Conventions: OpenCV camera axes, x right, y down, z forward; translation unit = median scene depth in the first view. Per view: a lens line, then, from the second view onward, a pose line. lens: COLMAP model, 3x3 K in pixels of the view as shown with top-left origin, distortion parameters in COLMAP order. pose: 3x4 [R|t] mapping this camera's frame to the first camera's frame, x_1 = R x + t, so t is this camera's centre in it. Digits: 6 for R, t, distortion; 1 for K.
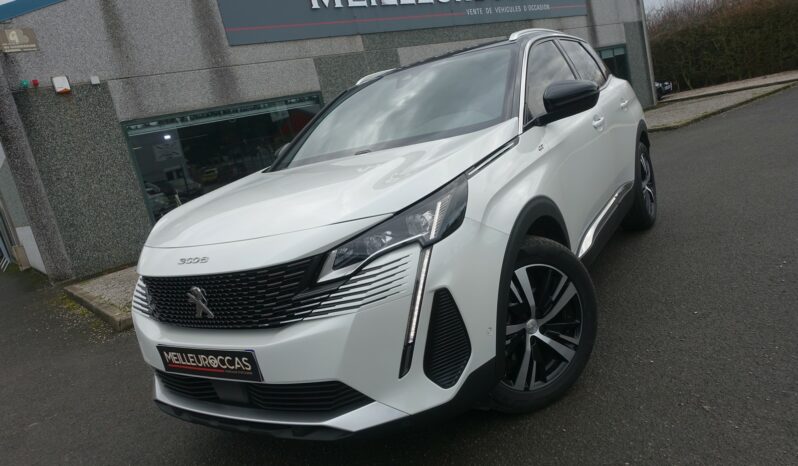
lens RADIAL K [[546.8, 0, 399.0], [0, 546.8, 233.0], [0, 0, 1]] dist [-0.003955, -0.001913]
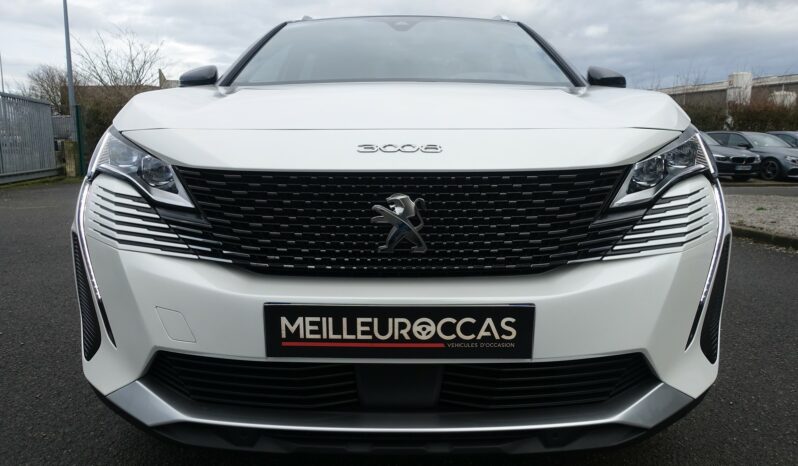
lens RADIAL K [[546.8, 0, 399.0], [0, 546.8, 233.0], [0, 0, 1]] dist [-0.003955, -0.001913]
pose [[0.834204, 0.118086, 0.538665, -0.726643], [-0.080152, 0.992395, -0.093424, 0.205575], [-0.545601, 0.034759, 0.837324, 0.576016]]
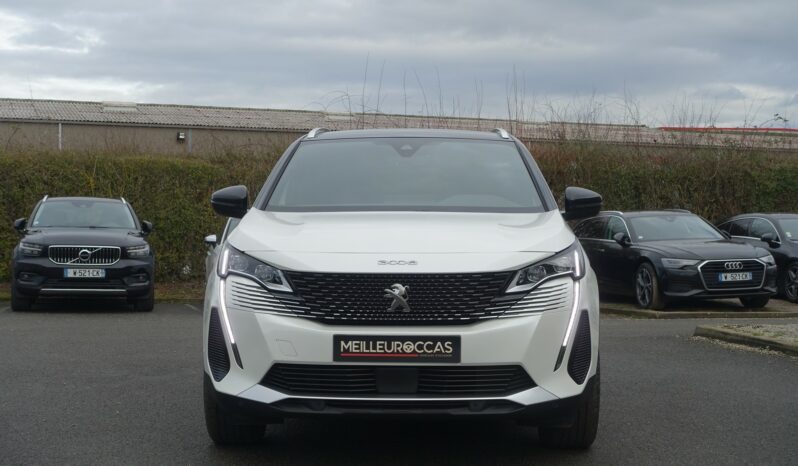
lens RADIAL K [[1278.3, 0, 400.0], [0, 1278.3, 232.5], [0, 0, 1]] dist [-0.005243, 0.001496]
pose [[0.842584, 0.203966, 0.498448, -1.933993], [-0.087516, 0.965064, -0.246968, 0.736037], [-0.531407, 0.164469, 0.830997, -1.458330]]
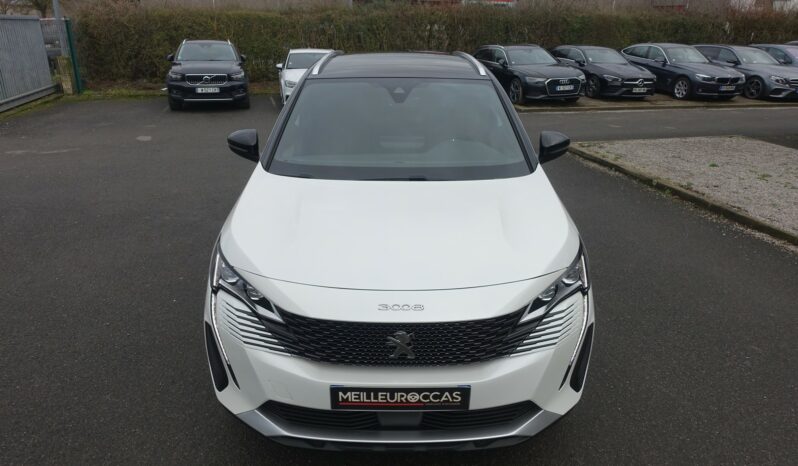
lens RADIAL K [[546.8, 0, 399.0], [0, 546.8, 233.0], [0, 0, 1]] dist [-0.003955, -0.001913]
pose [[0.826126, 0.009887, 0.563398, -1.054399], [-0.081929, 0.991329, 0.102737, -0.215466], [-0.557497, -0.131033, 0.819773, 0.173130]]
